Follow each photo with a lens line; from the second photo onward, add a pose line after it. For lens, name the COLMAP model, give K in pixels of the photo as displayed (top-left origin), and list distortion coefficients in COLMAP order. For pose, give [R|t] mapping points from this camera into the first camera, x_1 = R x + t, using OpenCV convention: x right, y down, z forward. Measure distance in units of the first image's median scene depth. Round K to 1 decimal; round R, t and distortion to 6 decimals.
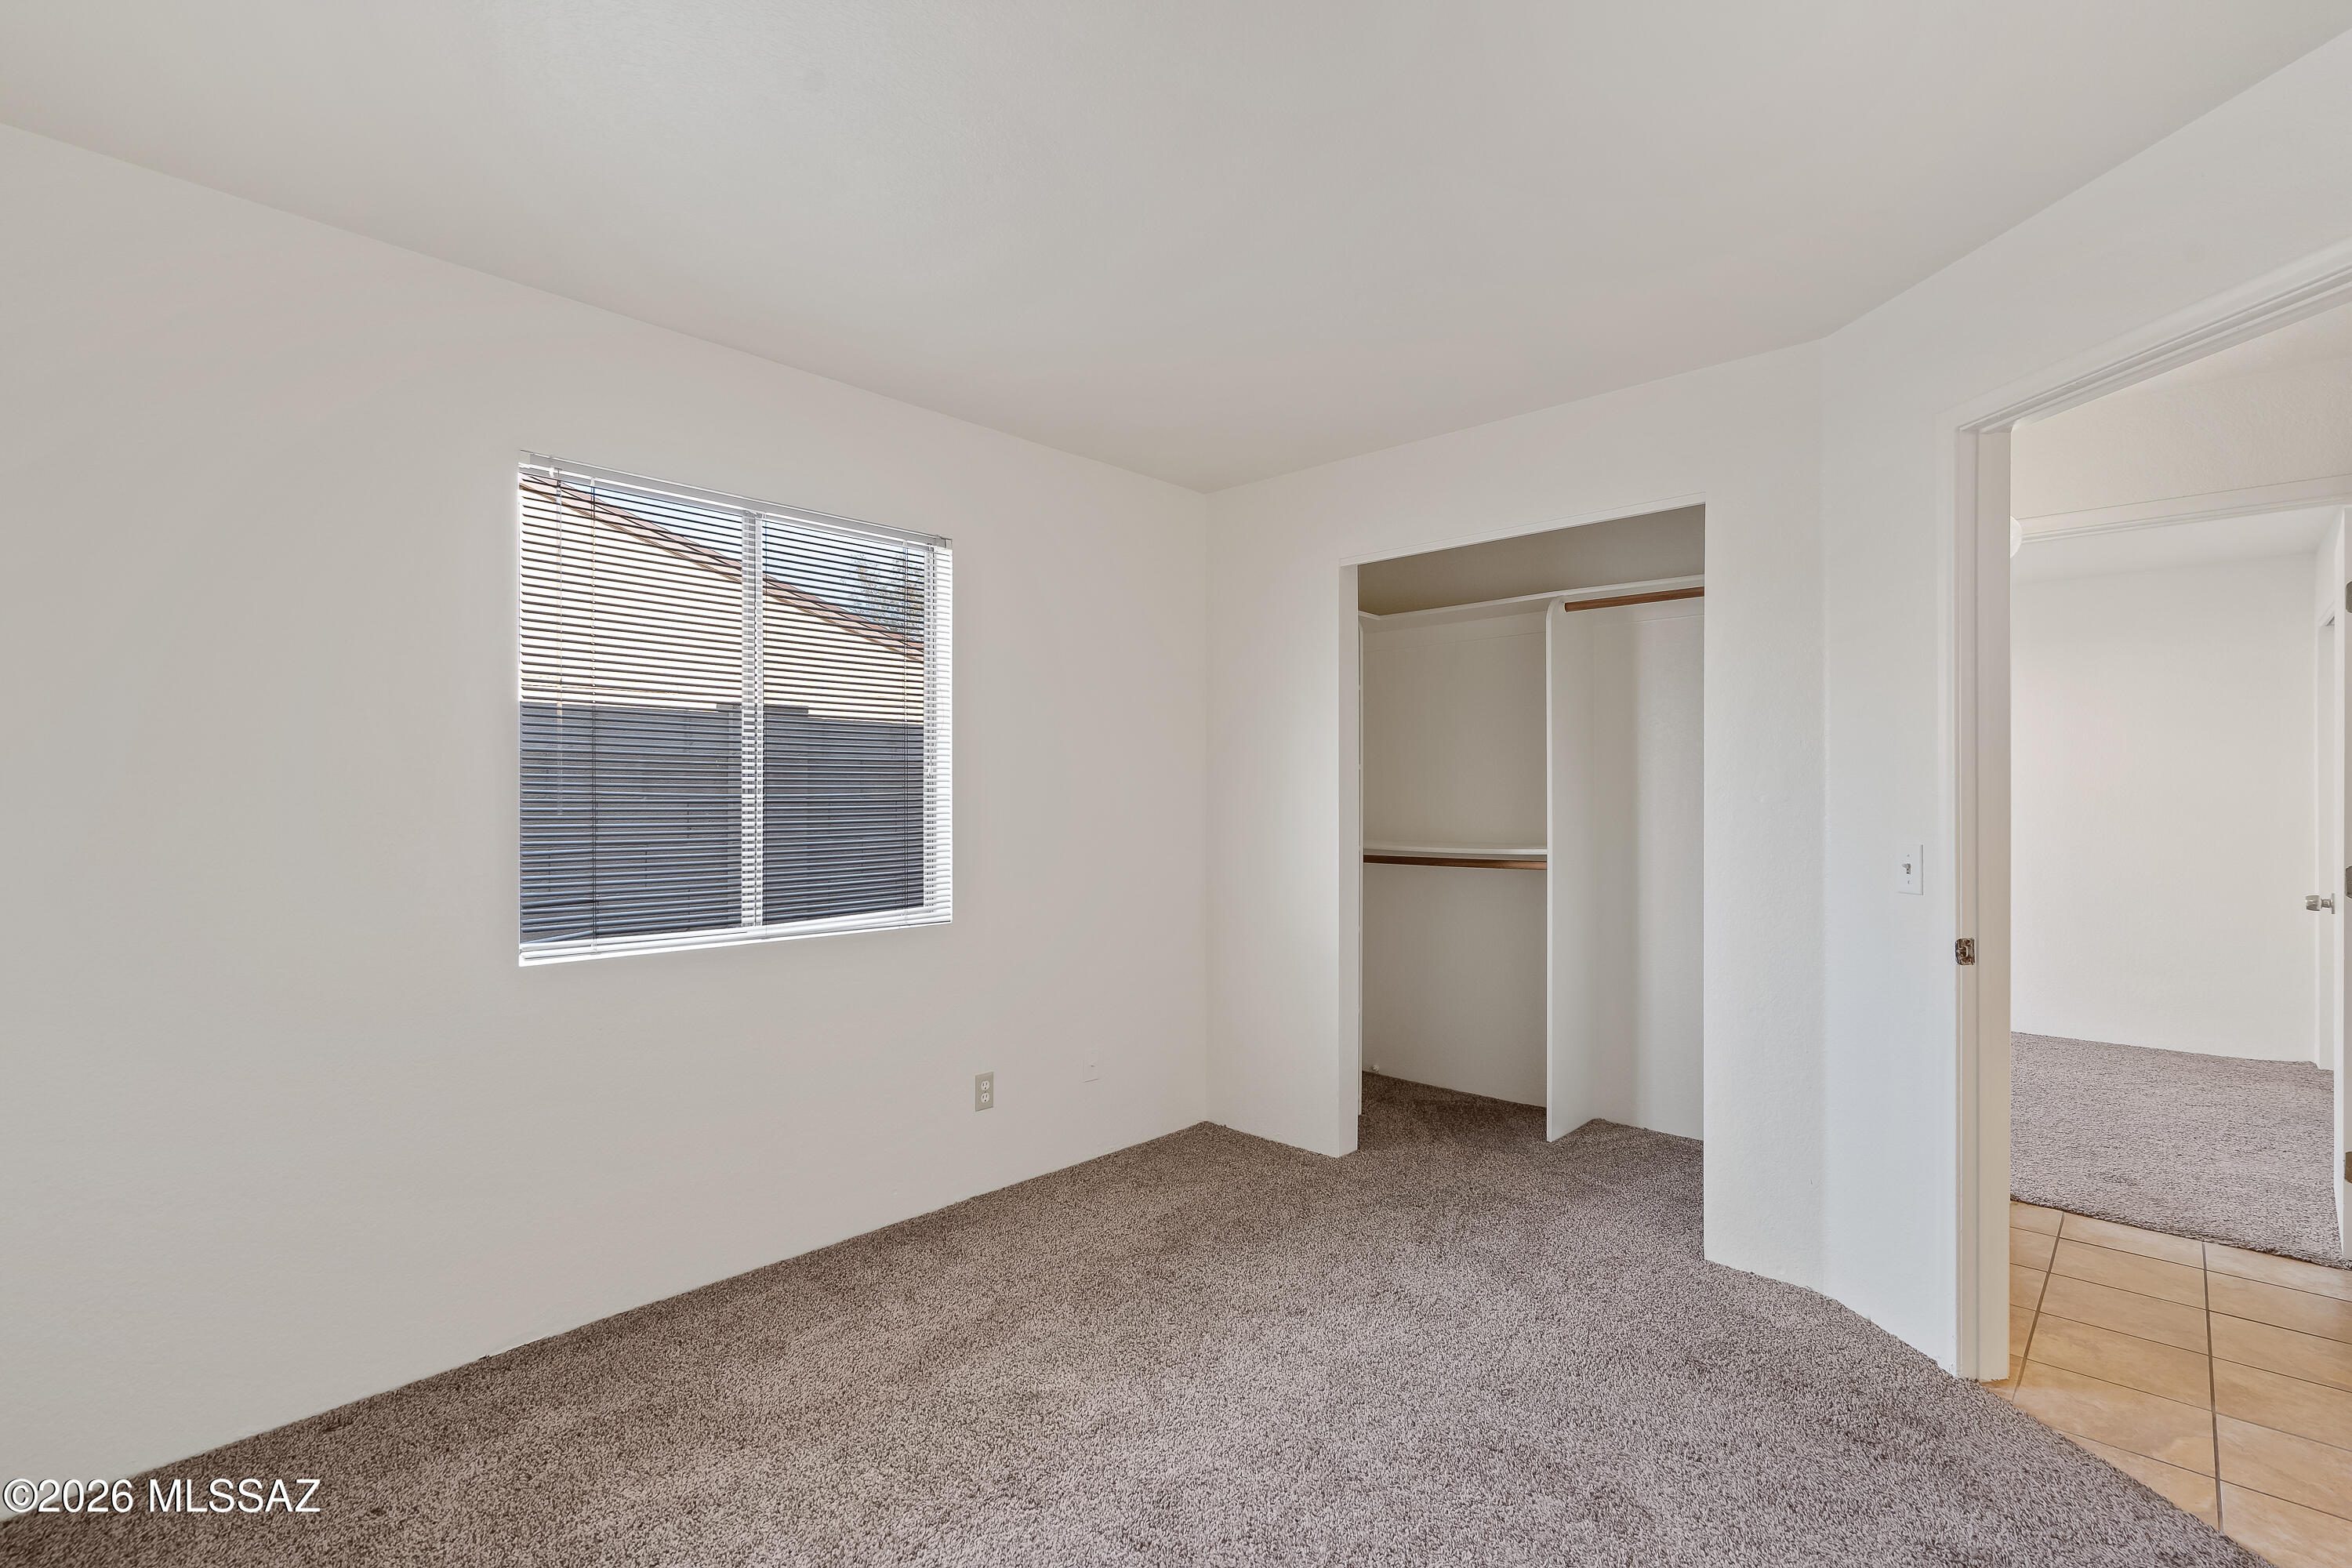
lens RADIAL K [[1074.0, 0, 1173.6], [0, 1074.0, 792.7], [0, 0, 1]] dist [-0.002312, 0.000547]
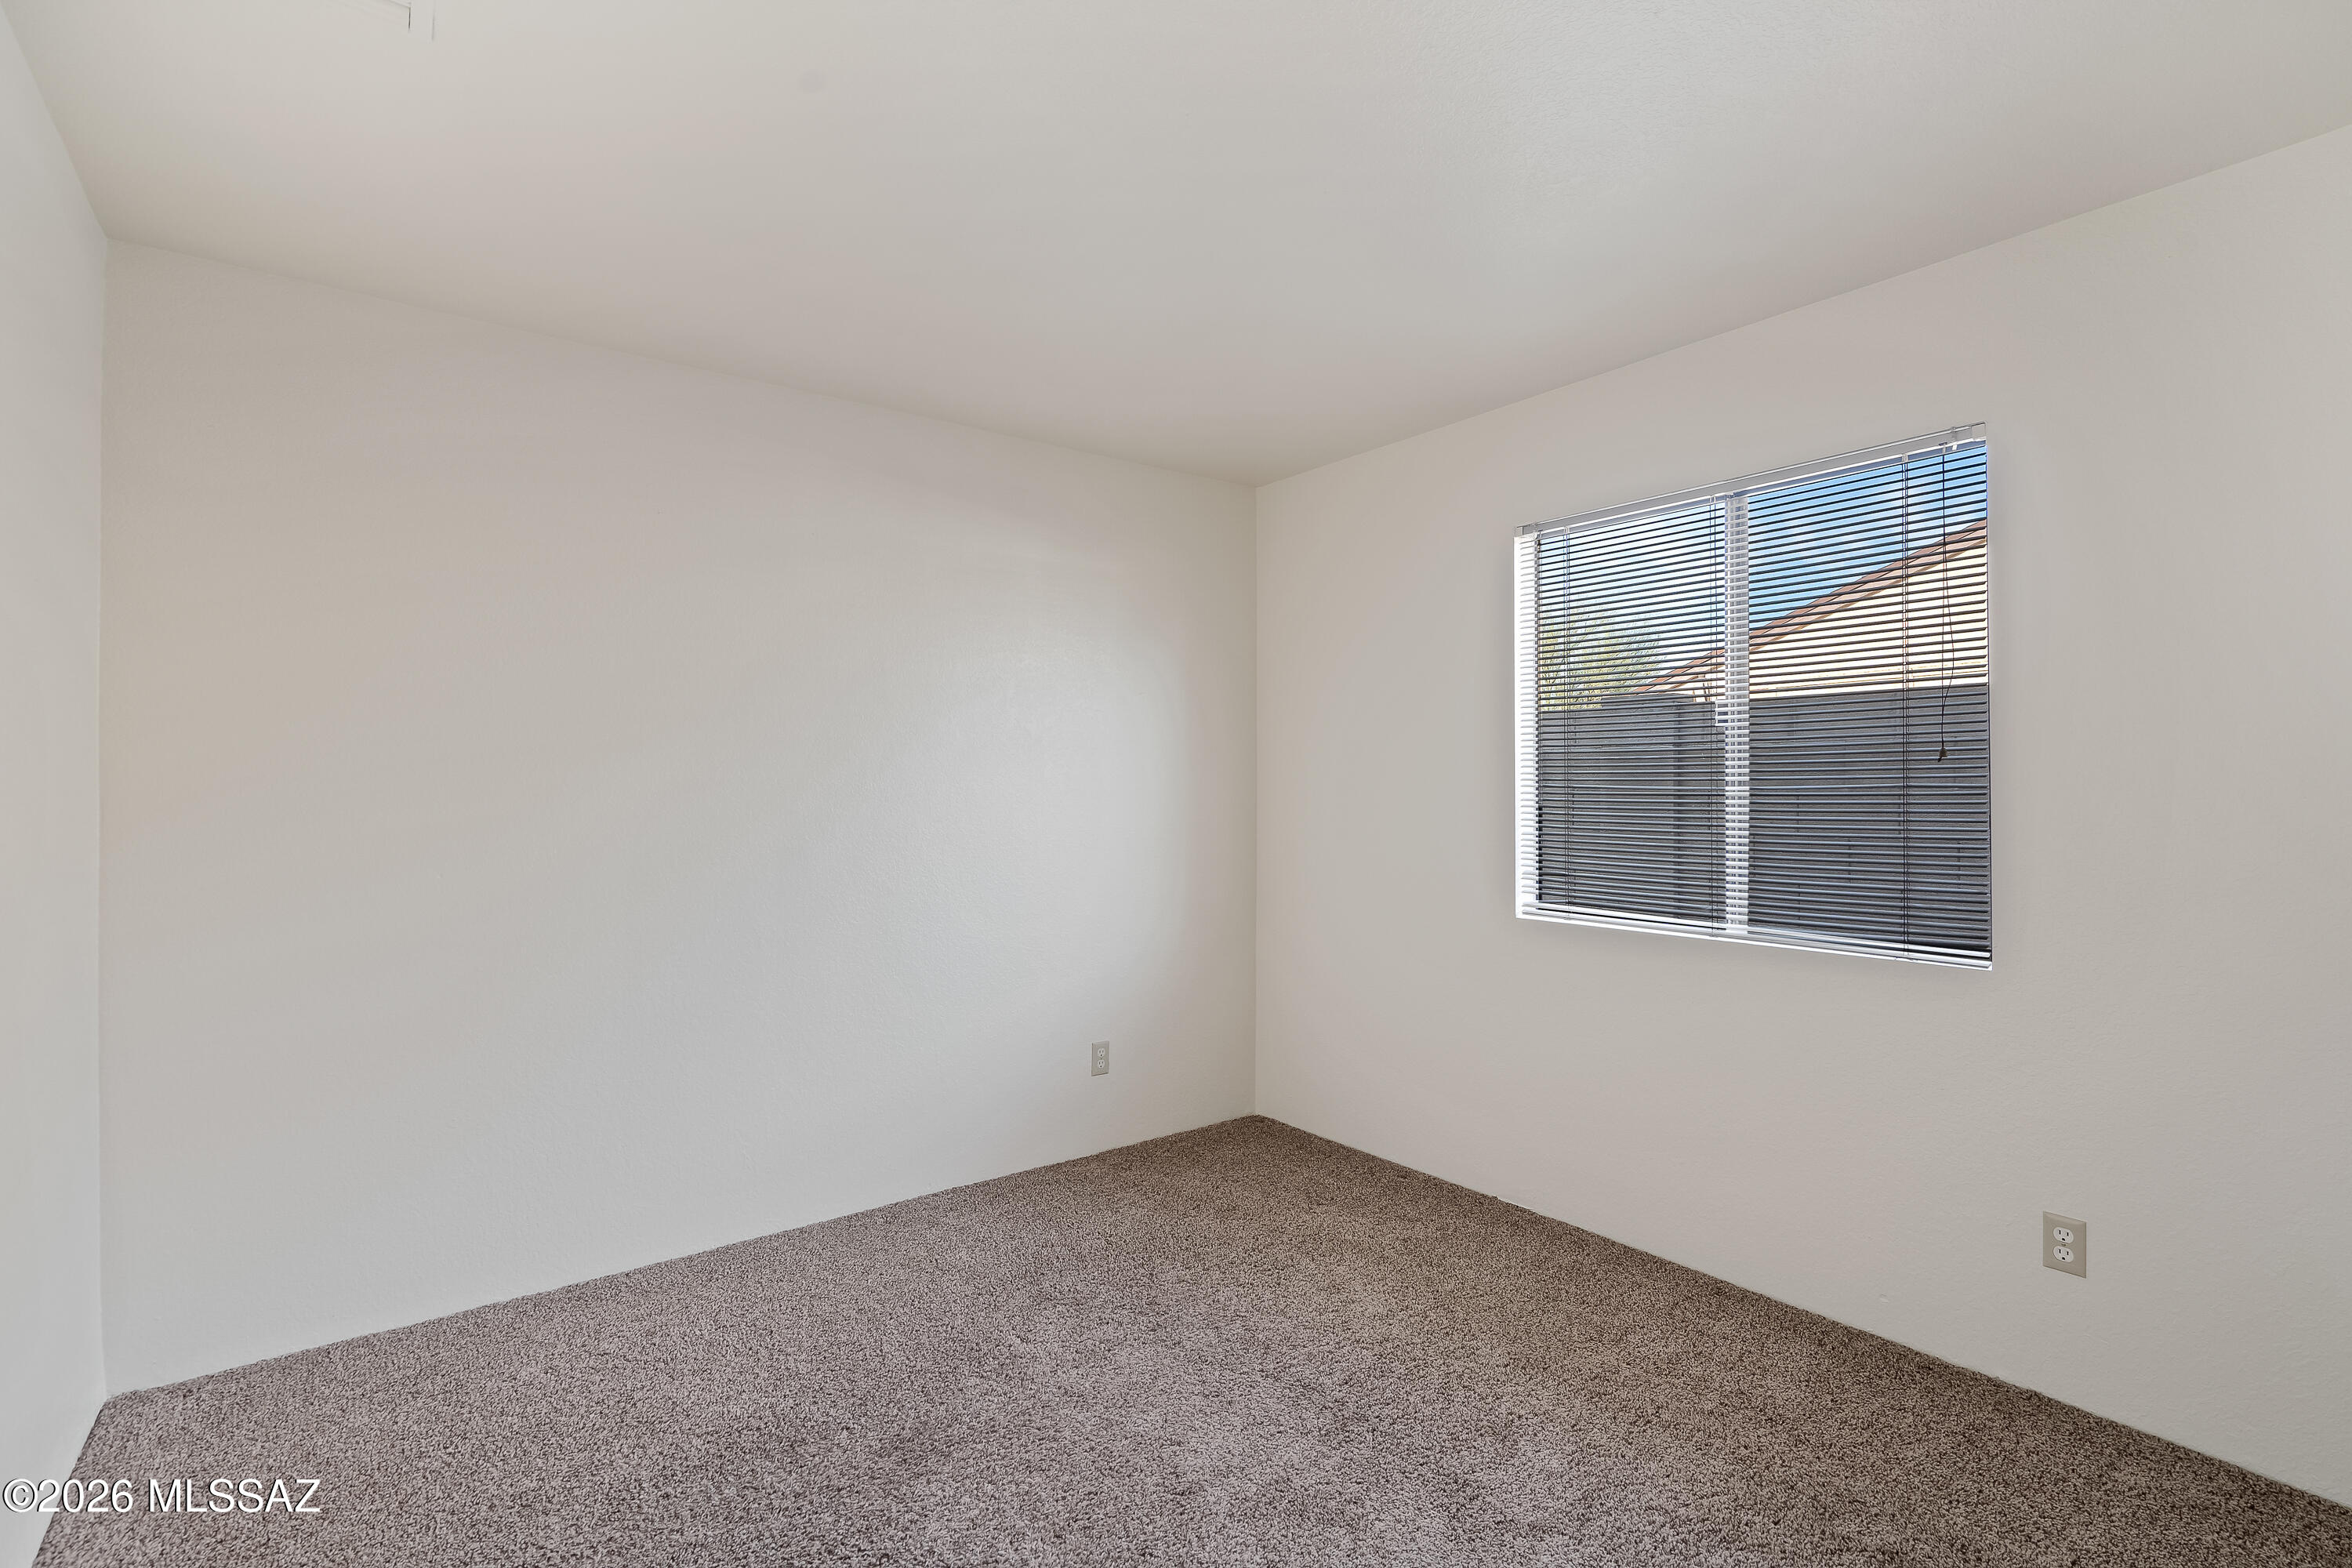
lens RADIAL K [[1074.0, 0, 1173.6], [0, 1074.0, 792.7], [0, 0, 1]] dist [-0.002312, 0.000547]
pose [[-0.172534, 0.000403, -0.985004, 0.628313], [0.003856, 0.999993, -0.000266, 0.005250], [0.984996, -0.003844, -0.172534, 0.666741]]
